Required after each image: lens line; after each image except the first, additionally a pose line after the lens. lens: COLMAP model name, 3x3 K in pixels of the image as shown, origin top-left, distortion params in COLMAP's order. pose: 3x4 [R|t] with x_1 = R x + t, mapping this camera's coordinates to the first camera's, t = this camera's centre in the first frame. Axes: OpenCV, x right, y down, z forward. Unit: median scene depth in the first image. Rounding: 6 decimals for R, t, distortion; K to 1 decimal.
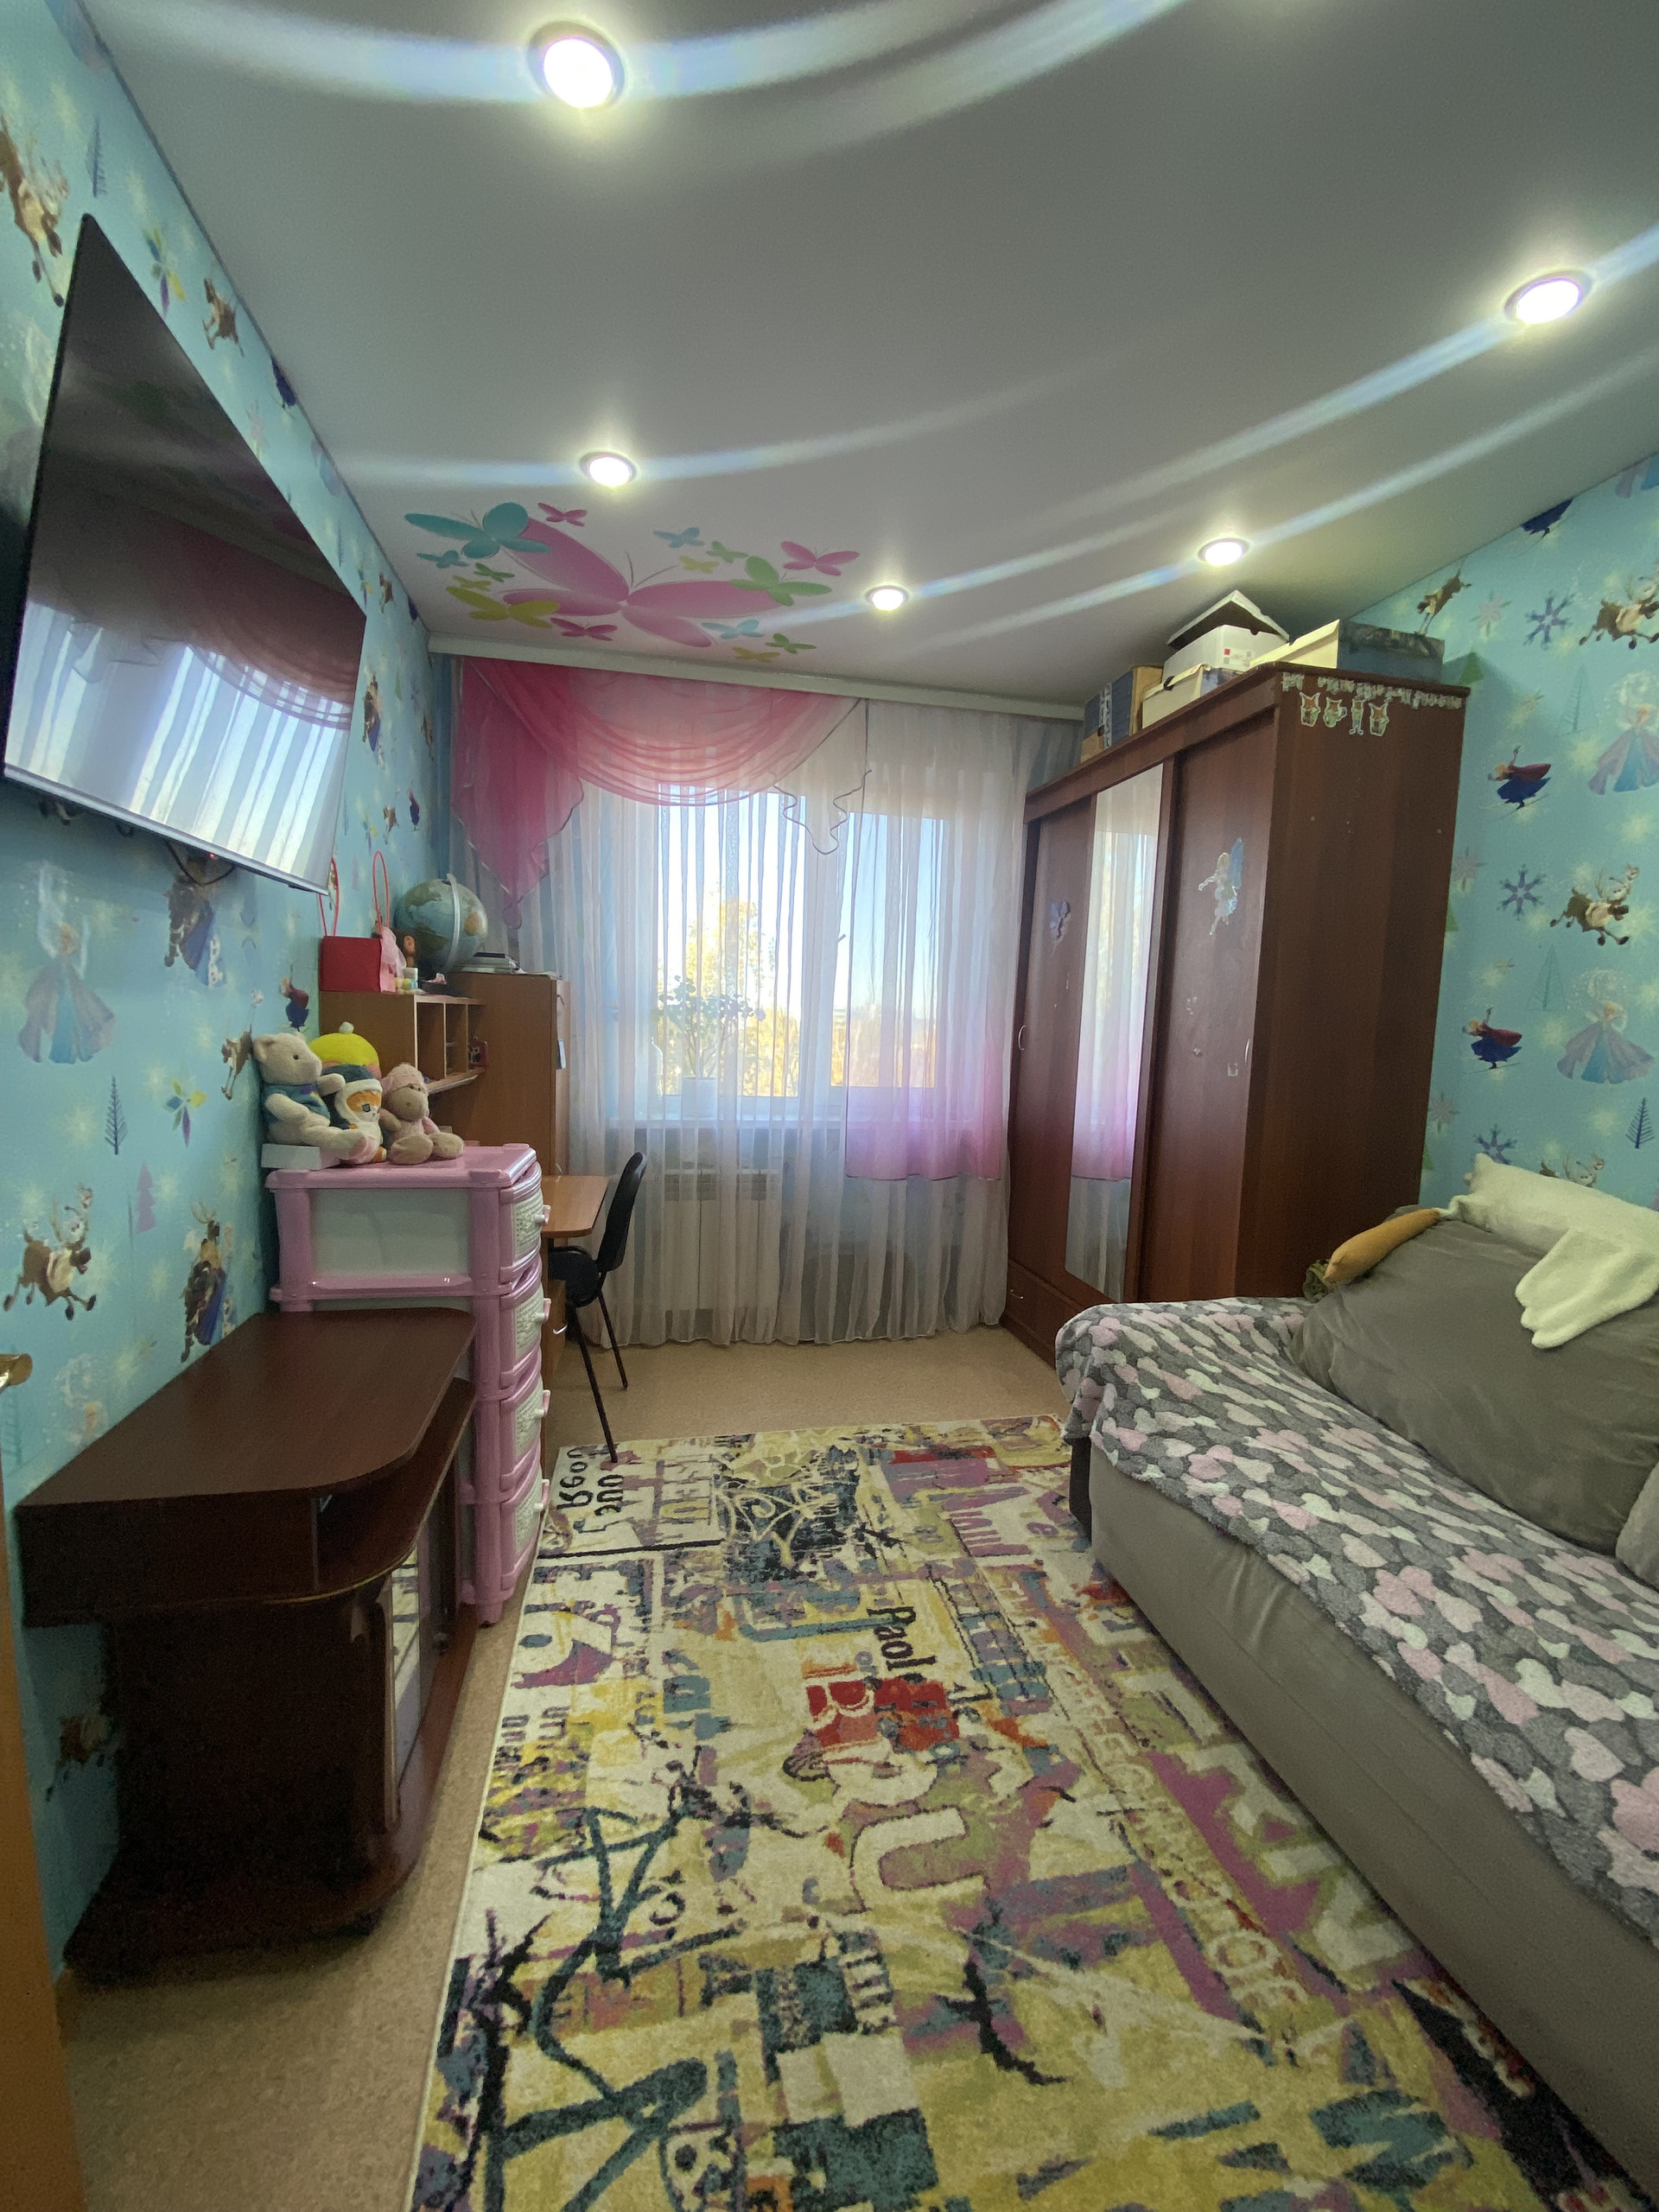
lens RADIAL K [[923.1, 0, 842.7], [0, 923.1, 1116.6], [0, 0, 1]] dist [0.000710, -0.014415]
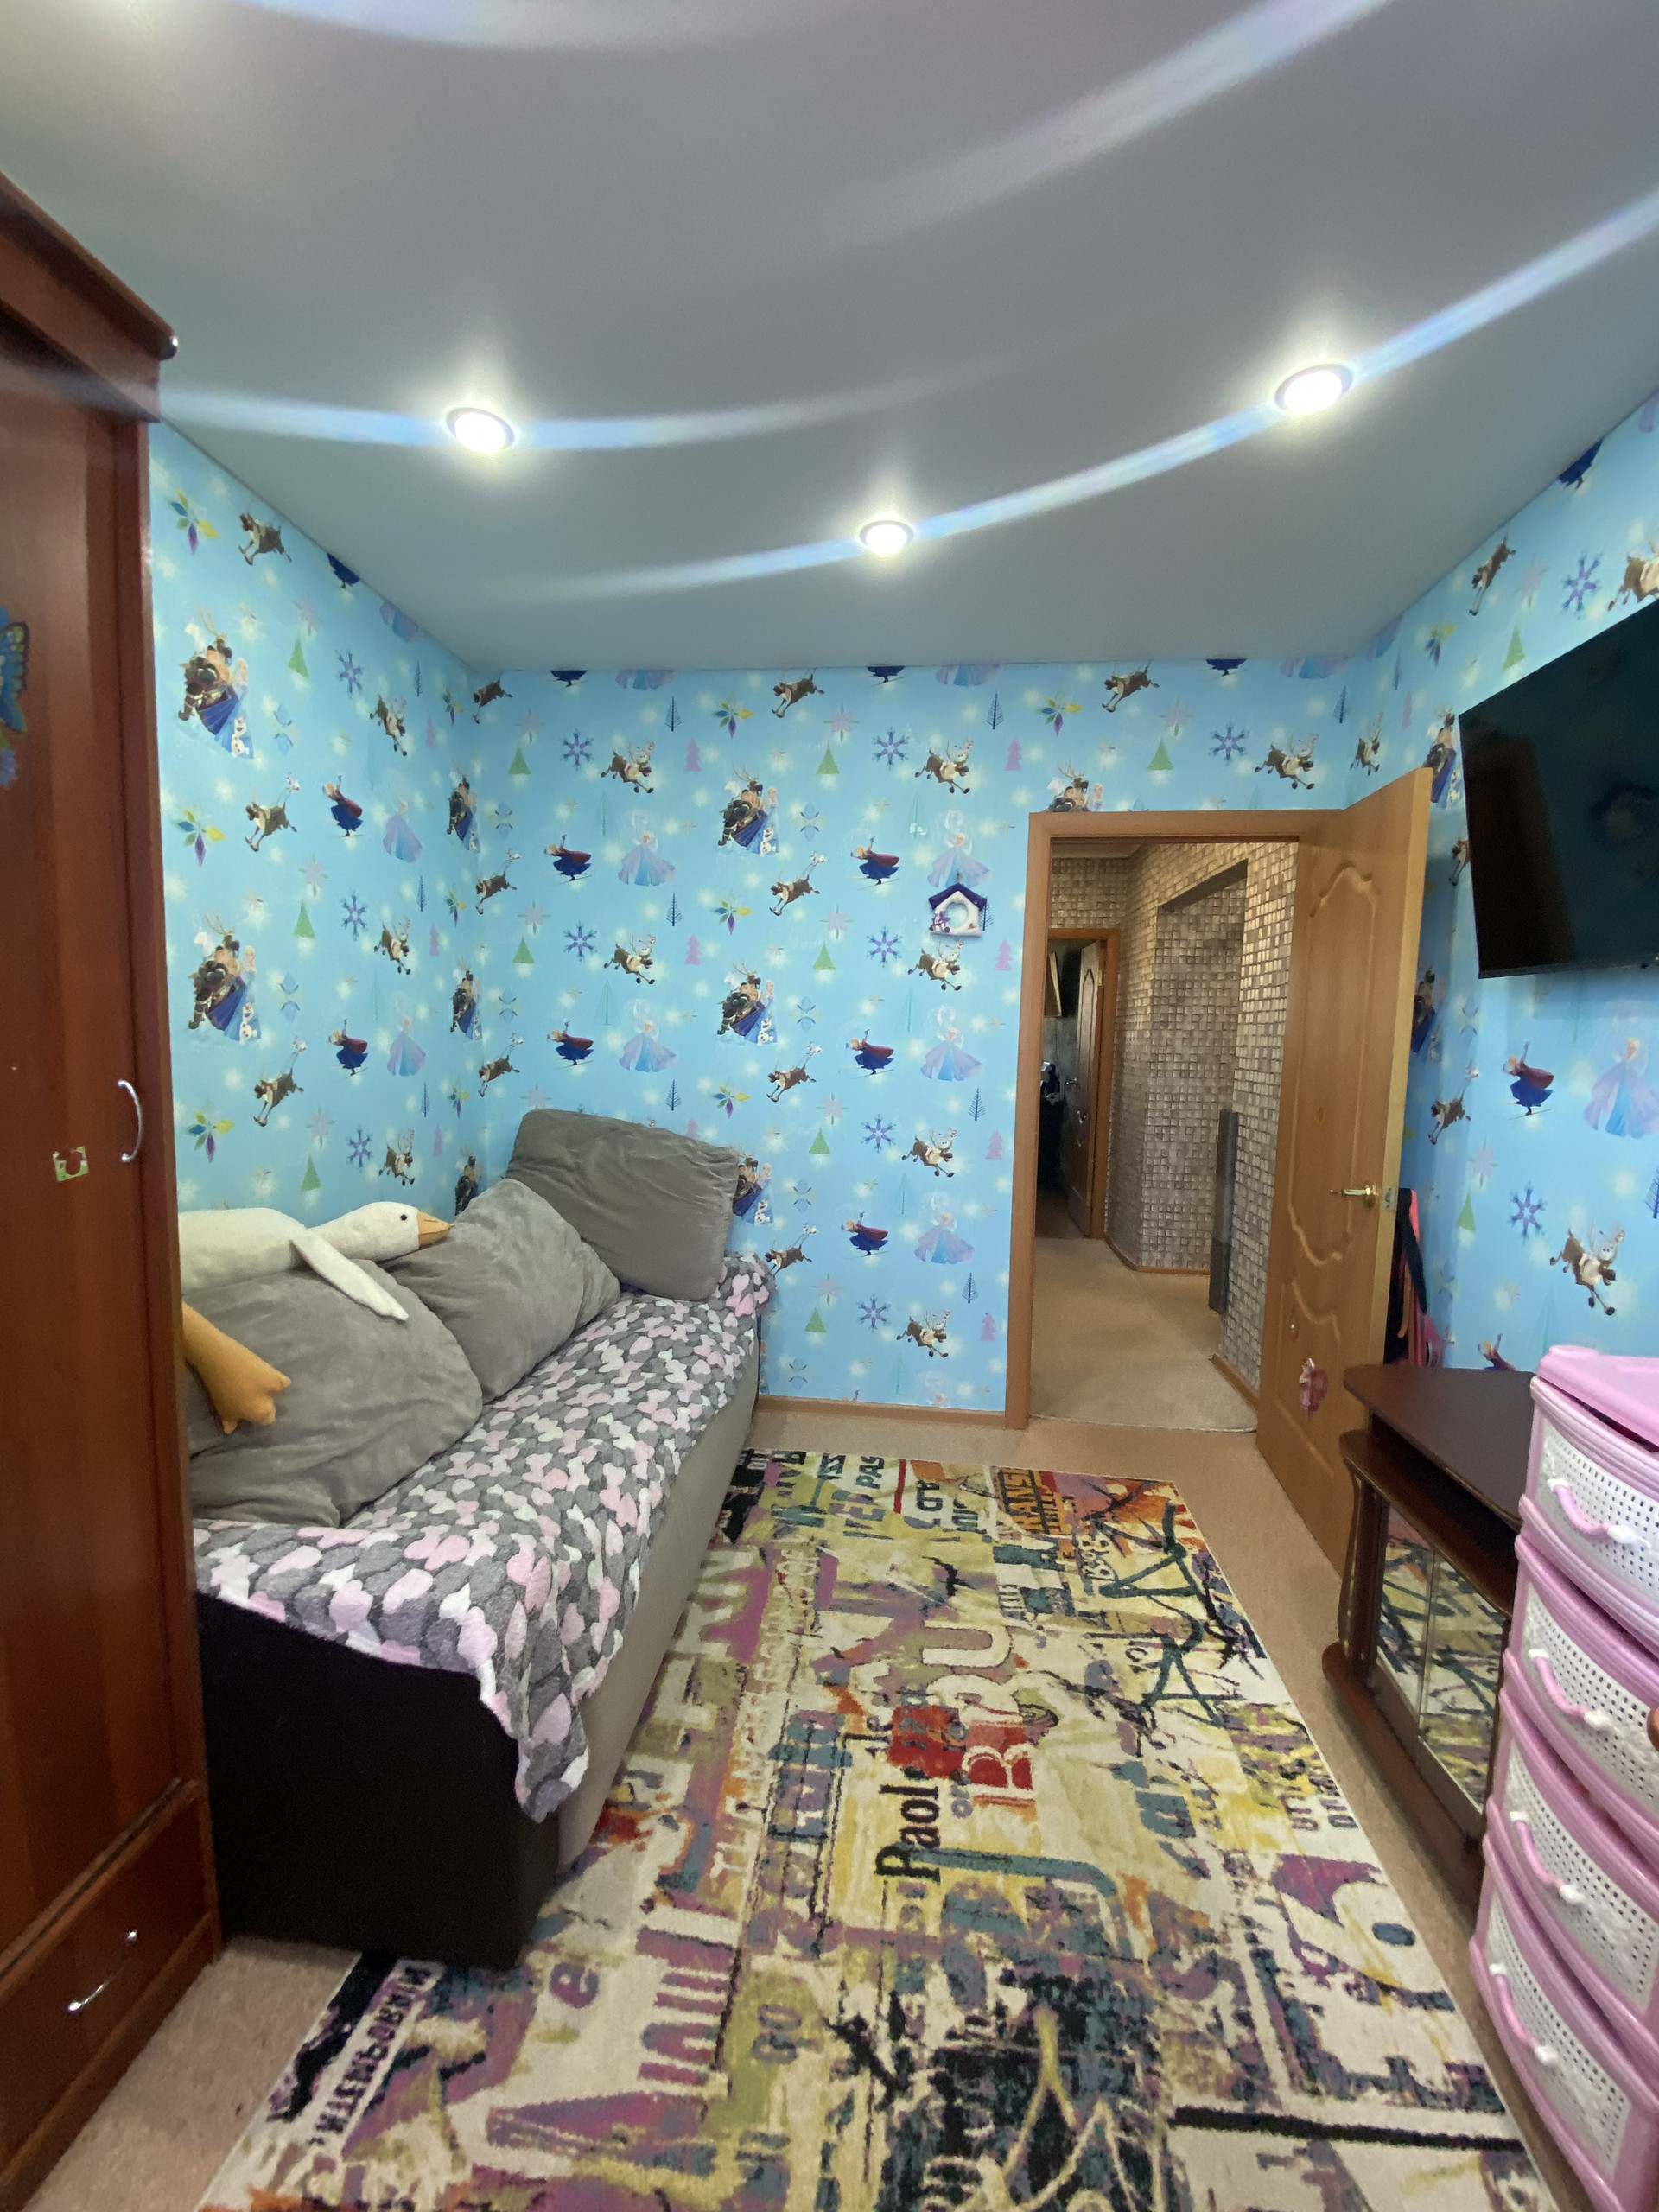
lens RADIAL K [[923.1, 0, 822.0], [0, 923.1, 1098.6], [0, 0, 1]] dist [0.000710, -0.014415]
pose [[-0.948513, -0.074749, 0.307793, -0.073002], [-0.016996, 0.982365, 0.186199, -0.244061], [-0.316283, 0.171381, -0.933056, 1.852210]]
